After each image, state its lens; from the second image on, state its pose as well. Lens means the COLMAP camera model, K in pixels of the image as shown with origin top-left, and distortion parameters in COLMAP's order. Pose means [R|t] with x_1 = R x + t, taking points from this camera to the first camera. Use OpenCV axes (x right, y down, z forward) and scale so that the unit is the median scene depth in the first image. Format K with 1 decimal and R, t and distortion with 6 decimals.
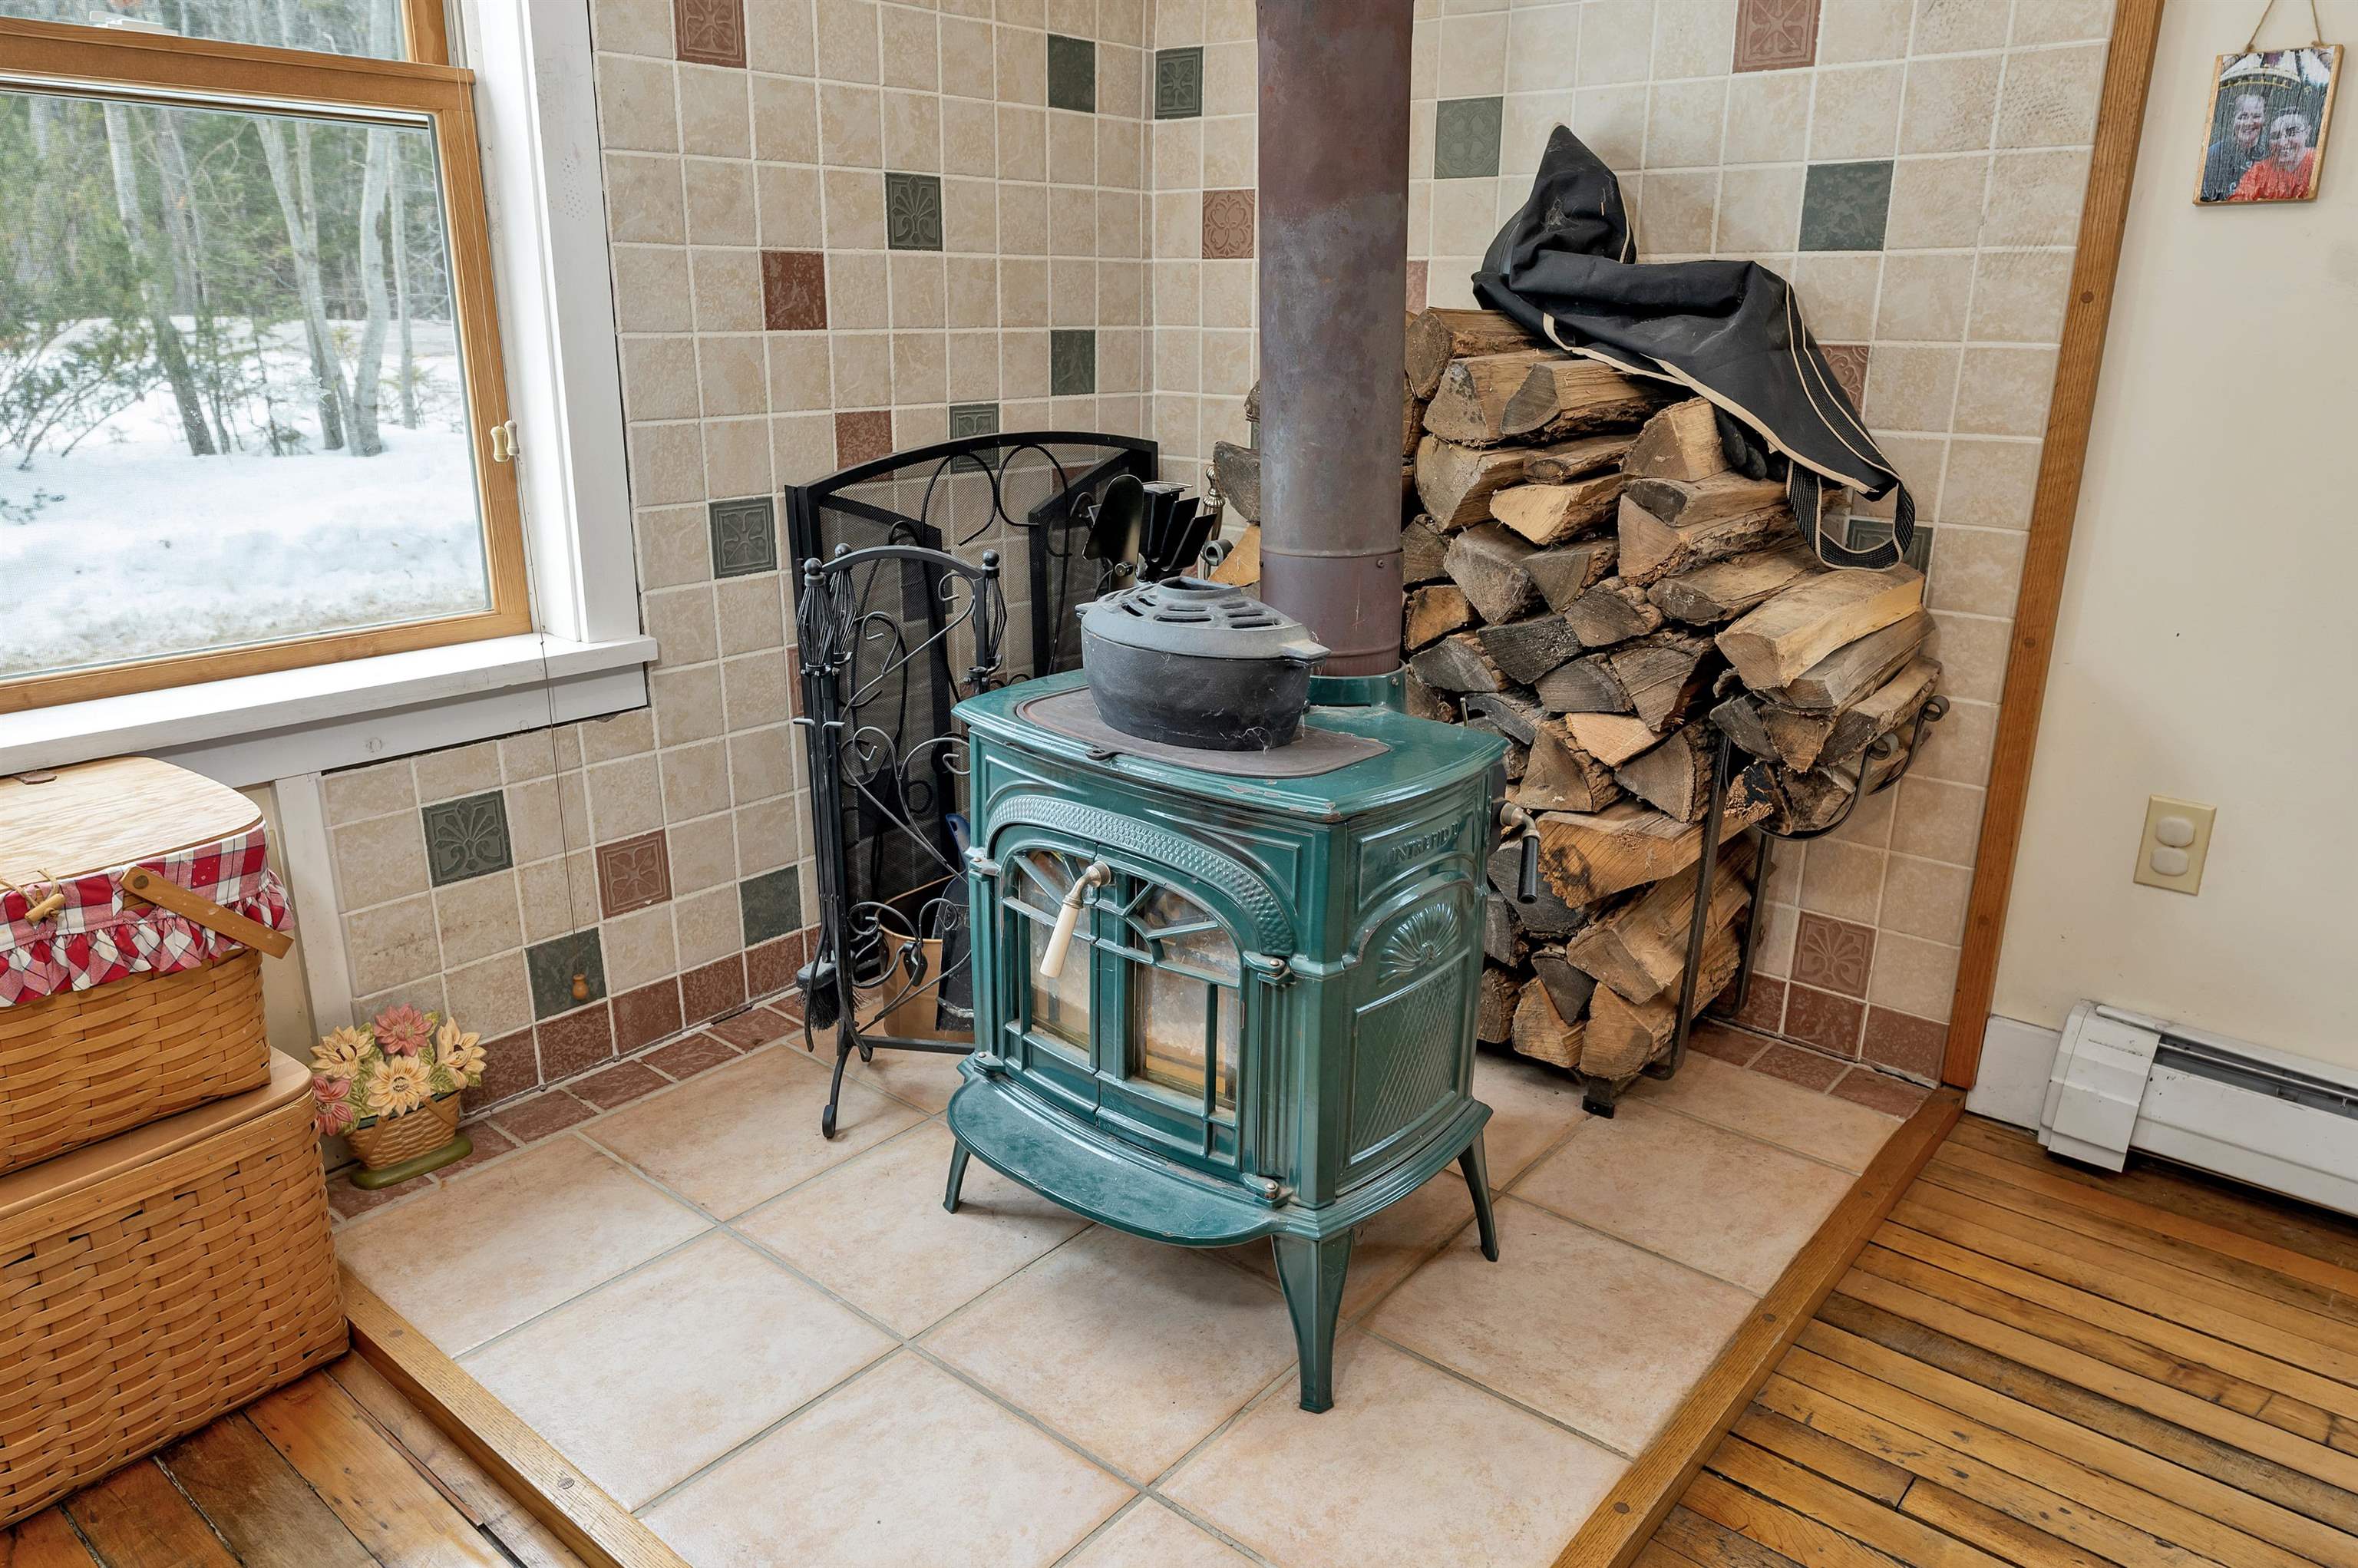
lens RADIAL K [[1532.7, 0, 1181.8], [0, 1532.7, 794.7], [0, 0, 1]] dist [-0.026939, 0.004160]
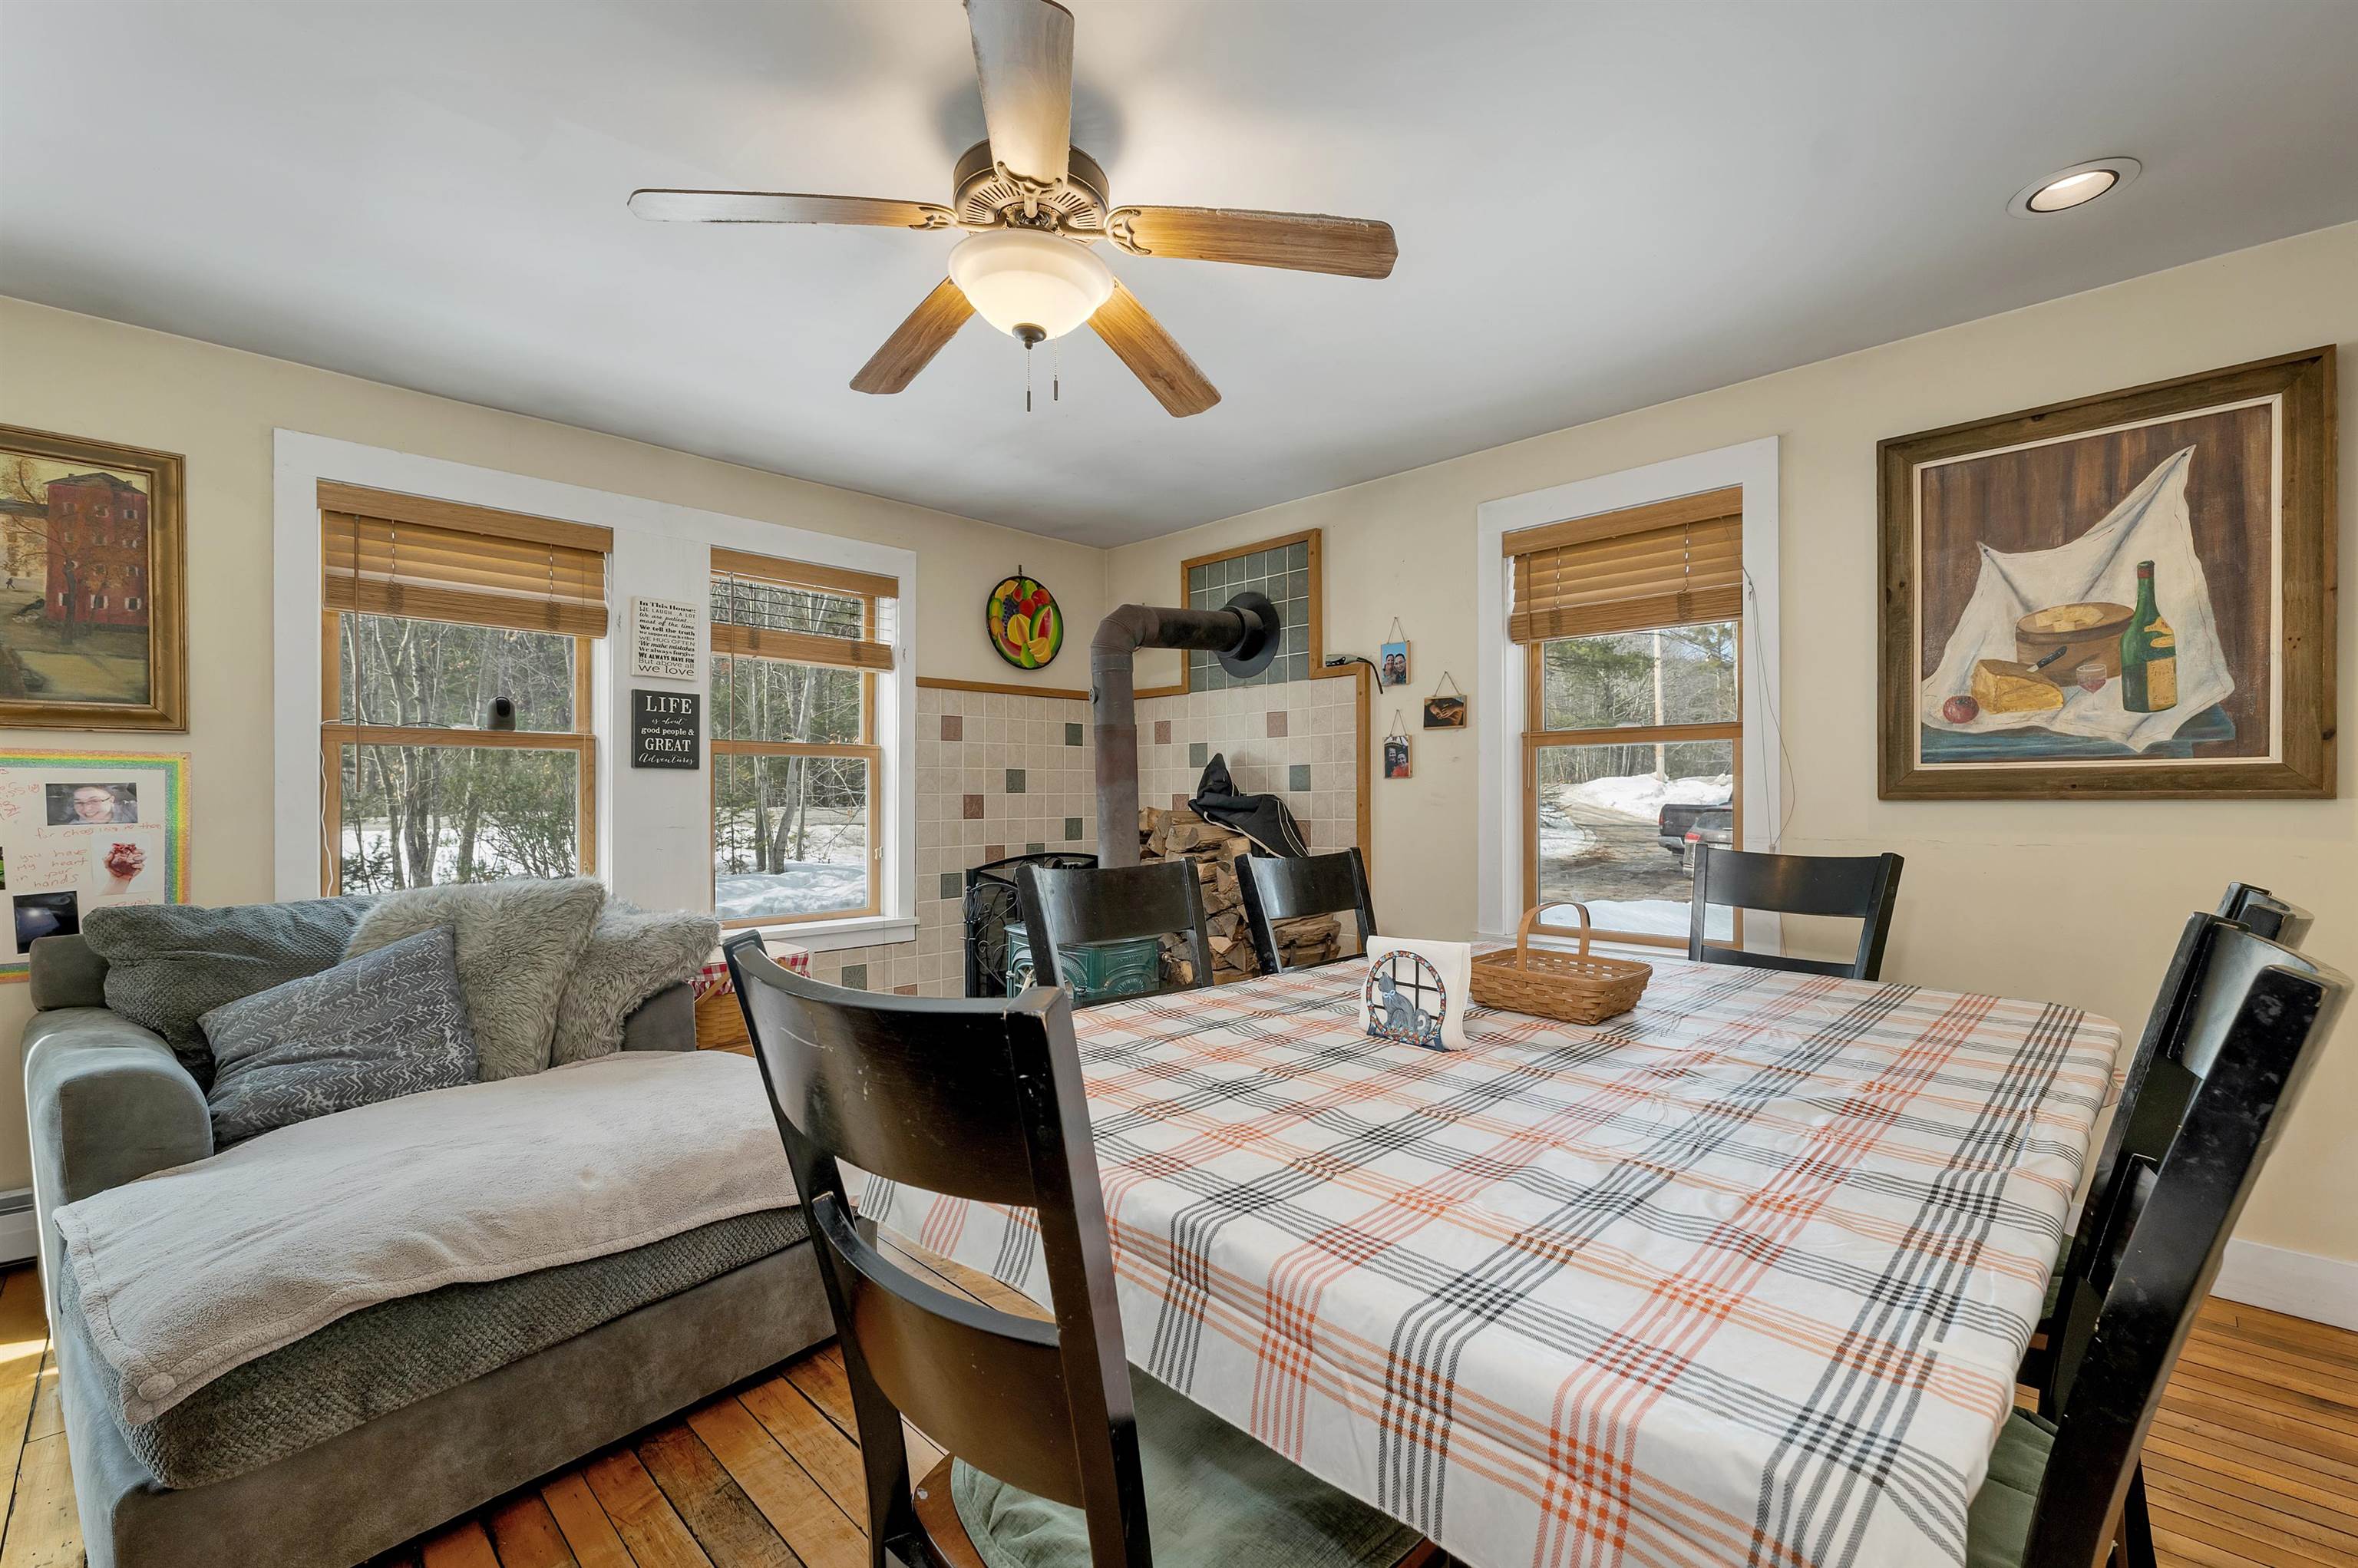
lens RADIAL K [[991.3, 0, 1193.9], [0, 991.3, 791.9], [0, 0, 1]] dist [0.000666, -0.000055]
pose [[0.998254, -0.012436, -0.057741, 0.317362], [-0.005655, 0.952967, -0.303020, 0.254603], [0.058794, 0.302817, 0.951233, -0.920521]]
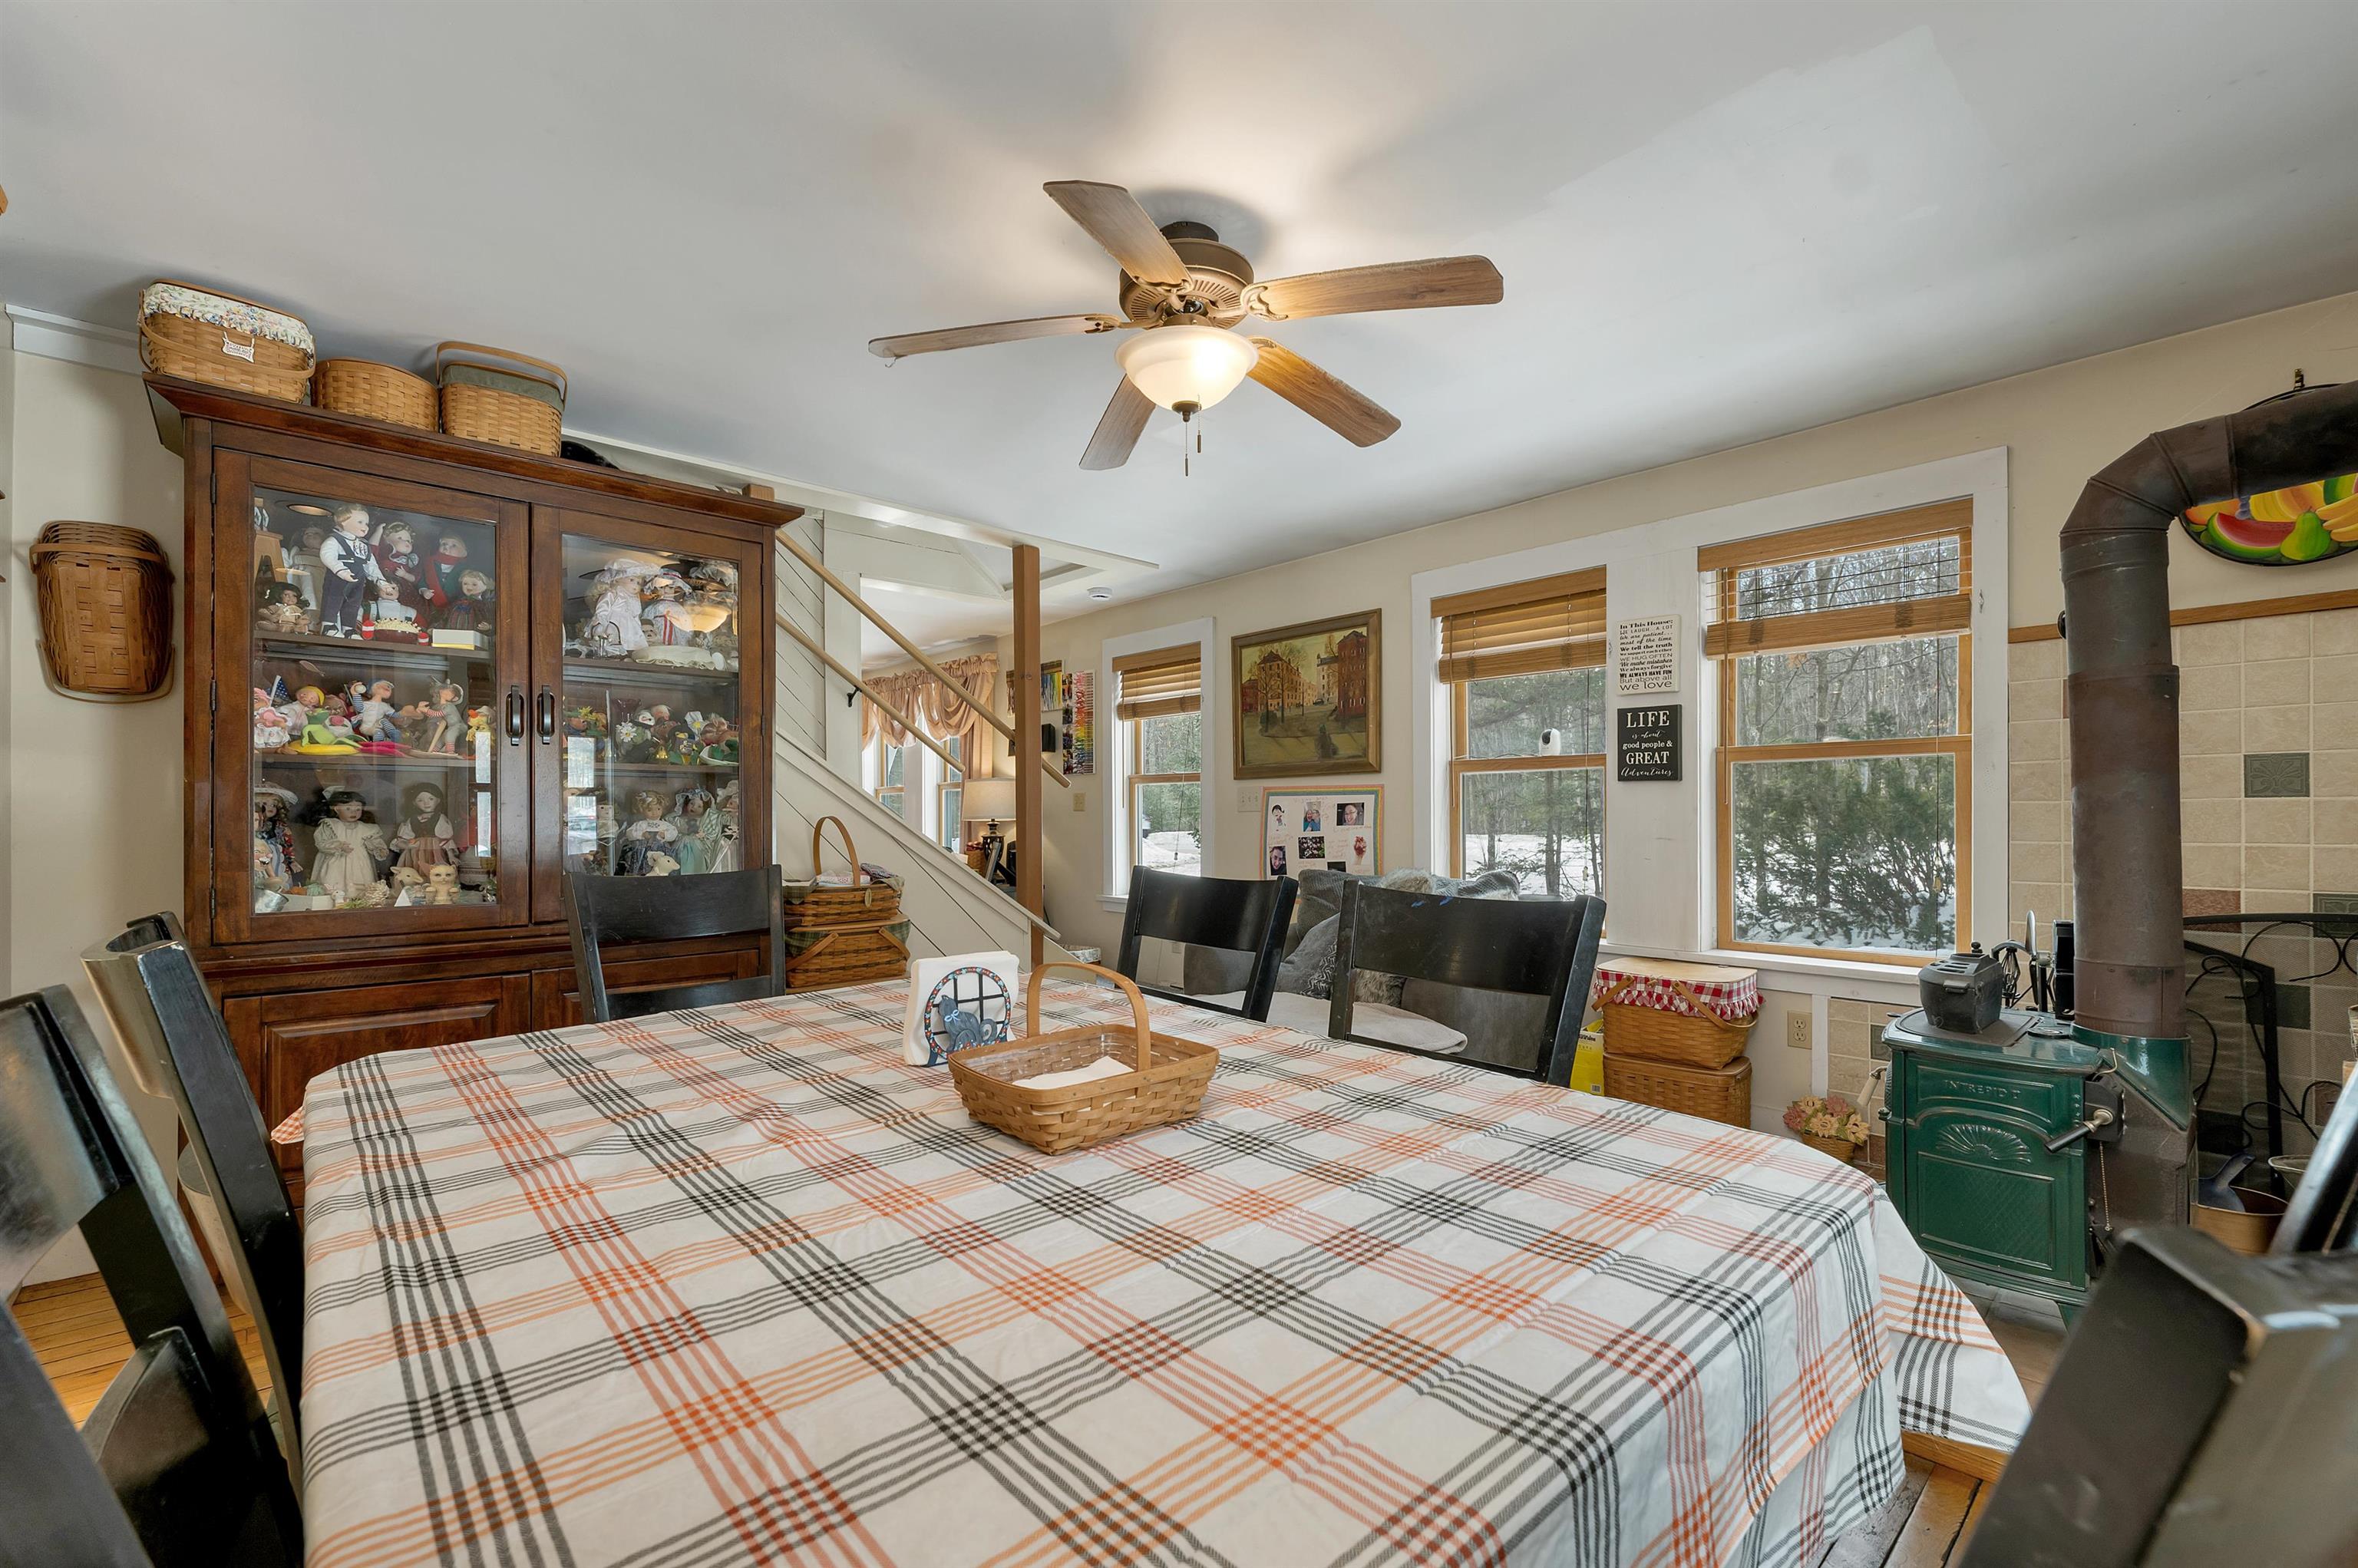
lens RADIAL K [[991.3, 0, 1187.5], [0, 991.3, 802.6], [0, 0, 1]] dist [0.000666, -0.000055]
pose [[-0.117163, -0.021594, -0.992878, 1.109328], [-0.293902, 0.955735, 0.013895, -0.029402], [0.948628, 0.293437, -0.118323, 0.033111]]
